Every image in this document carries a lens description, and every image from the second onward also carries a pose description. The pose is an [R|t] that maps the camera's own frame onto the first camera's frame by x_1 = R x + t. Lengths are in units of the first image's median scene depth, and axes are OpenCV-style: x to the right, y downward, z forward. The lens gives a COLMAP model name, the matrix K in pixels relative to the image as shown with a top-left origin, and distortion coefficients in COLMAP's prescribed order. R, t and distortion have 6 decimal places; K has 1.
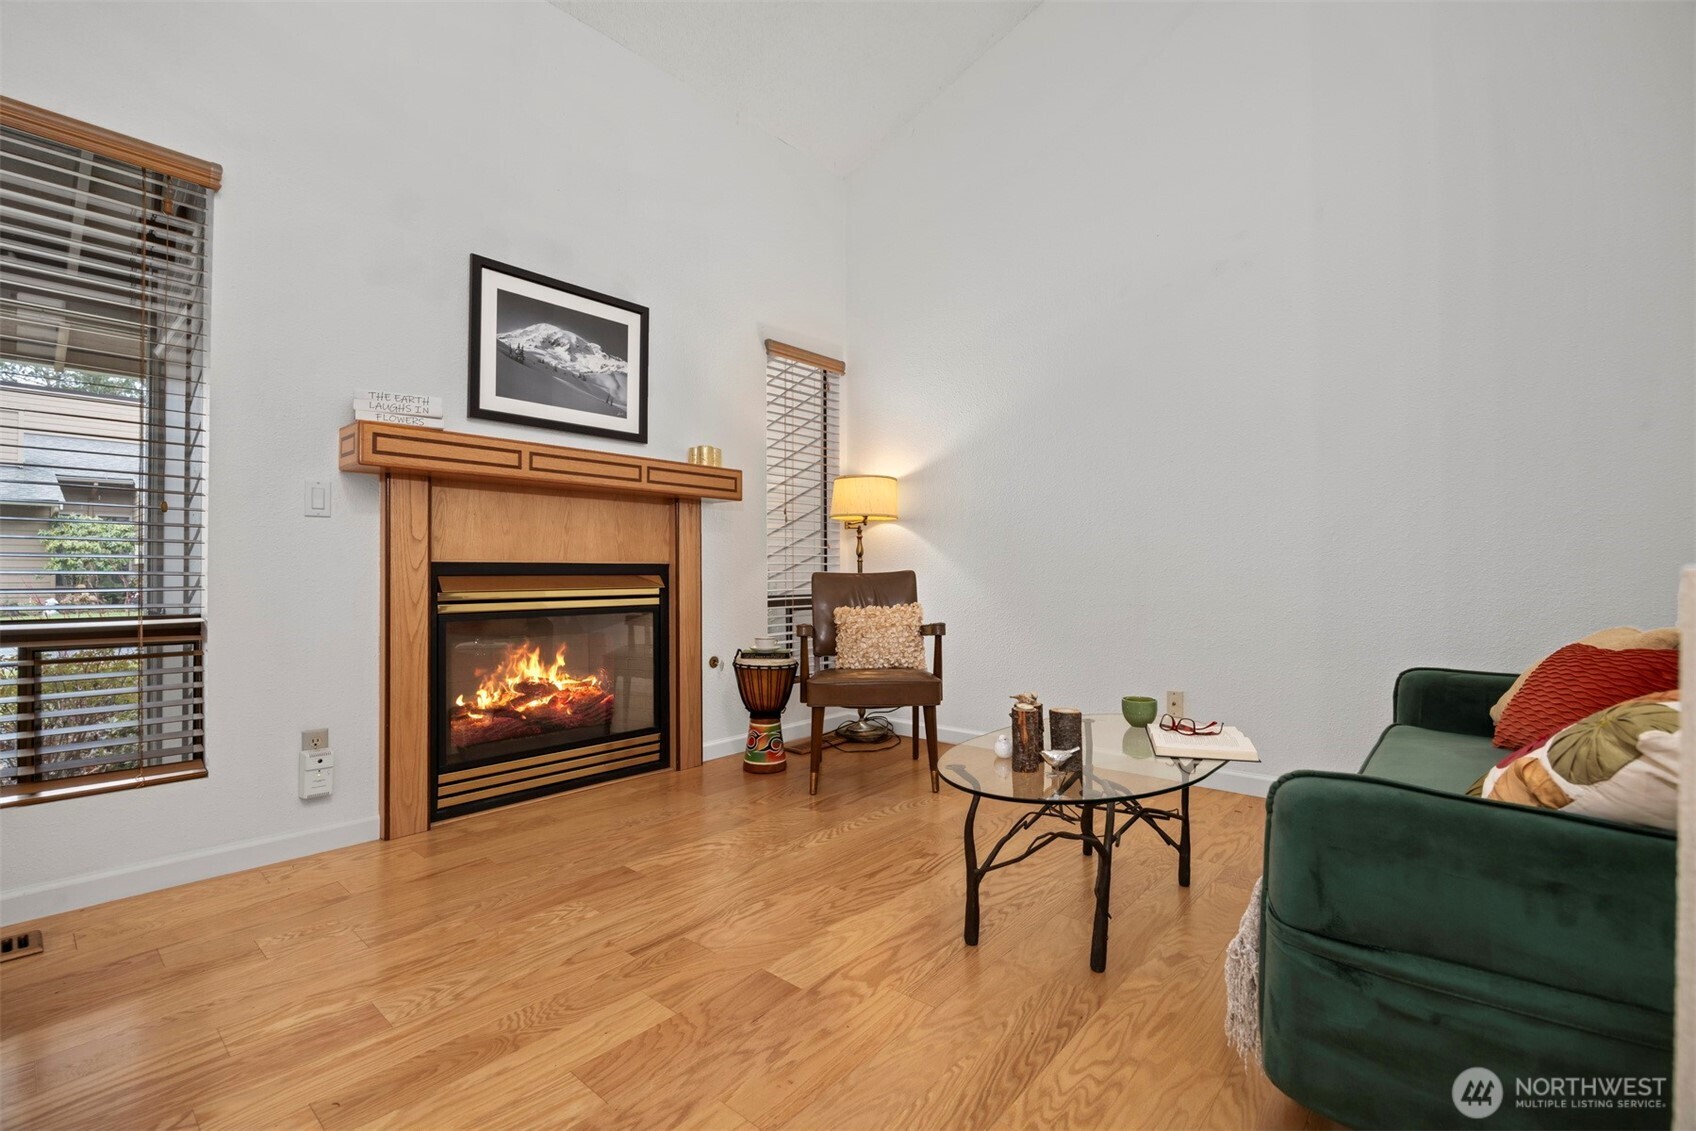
lens RADIAL K [[755.3, 0, 855.5], [0, 755.3, 571.8], [0, 0, 1]] dist [-0.023012, 0.000765]
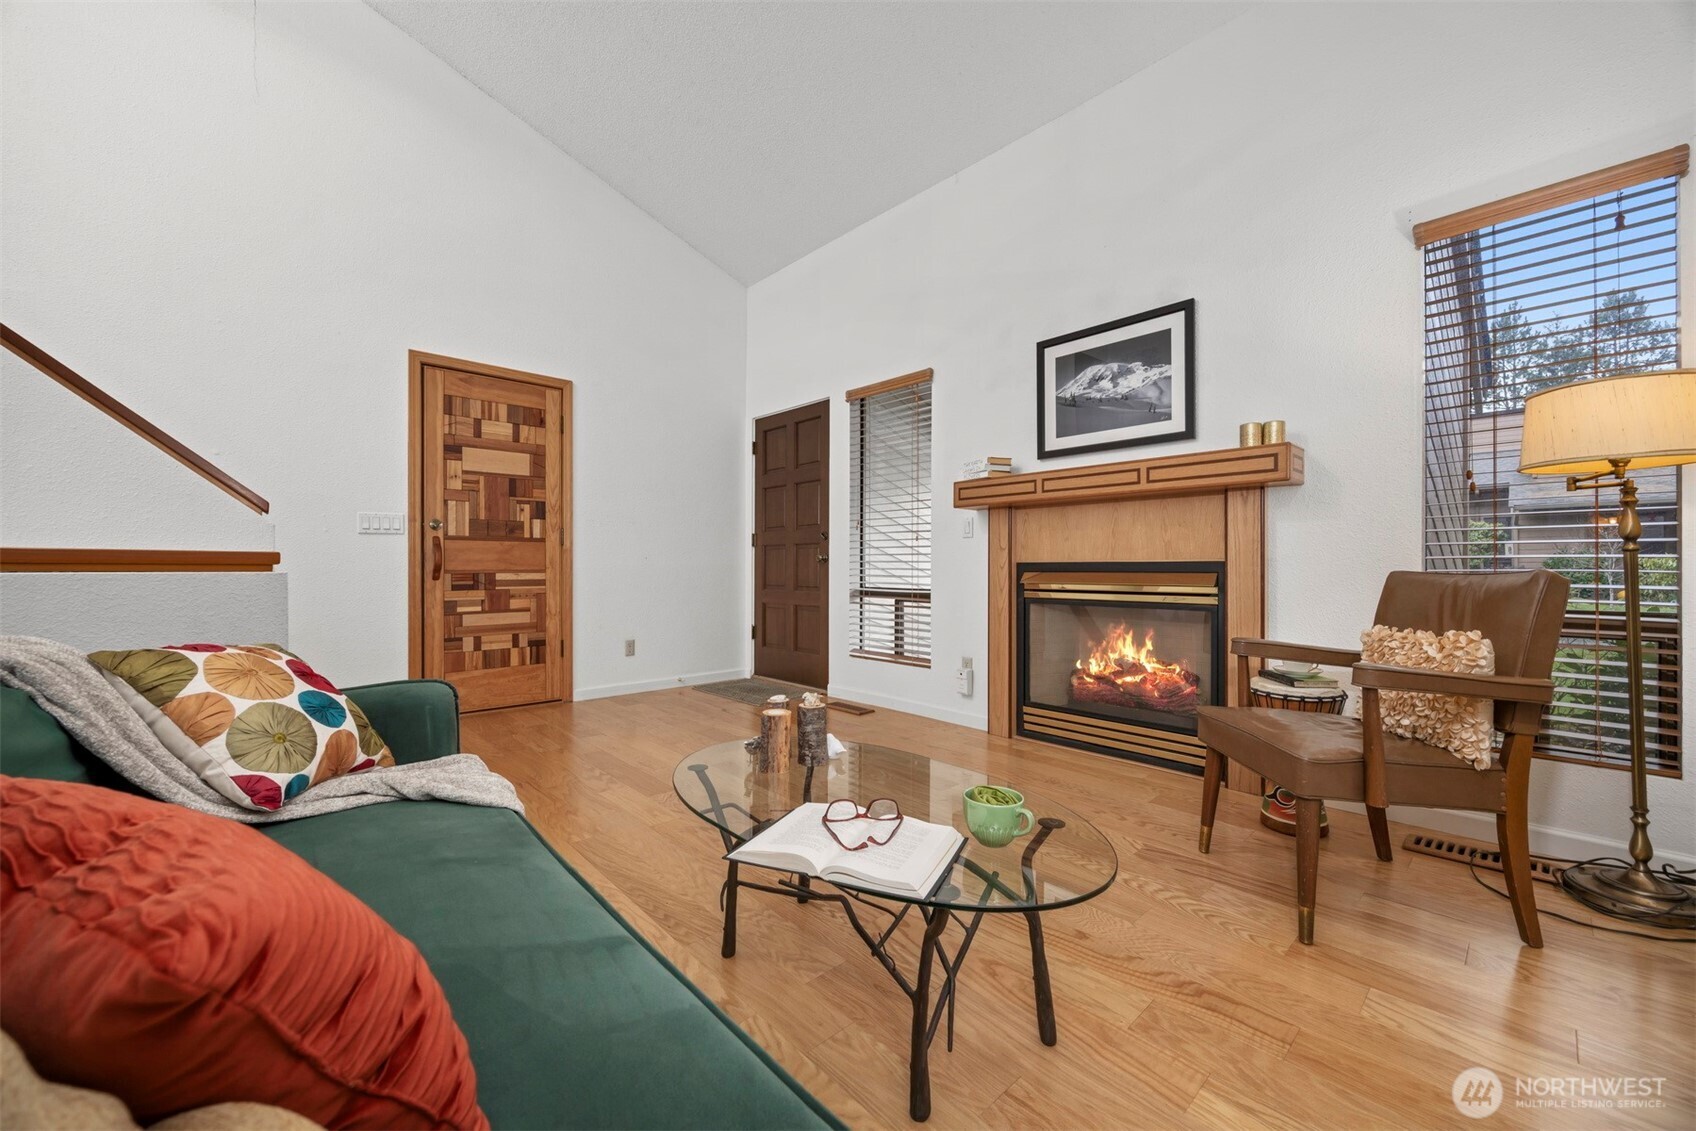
lens RADIAL K [[648.0, 0, 858.2], [0, 648.0, 562.9], [0, 0, 1]] dist [-0.003778, 0.000442]
pose [[-0.105432, -0.001031, -0.994426, 0.655550], [0.006195, 0.999979, -0.001693, -0.009723], [0.994407, -0.006339, -0.105423, 0.705120]]
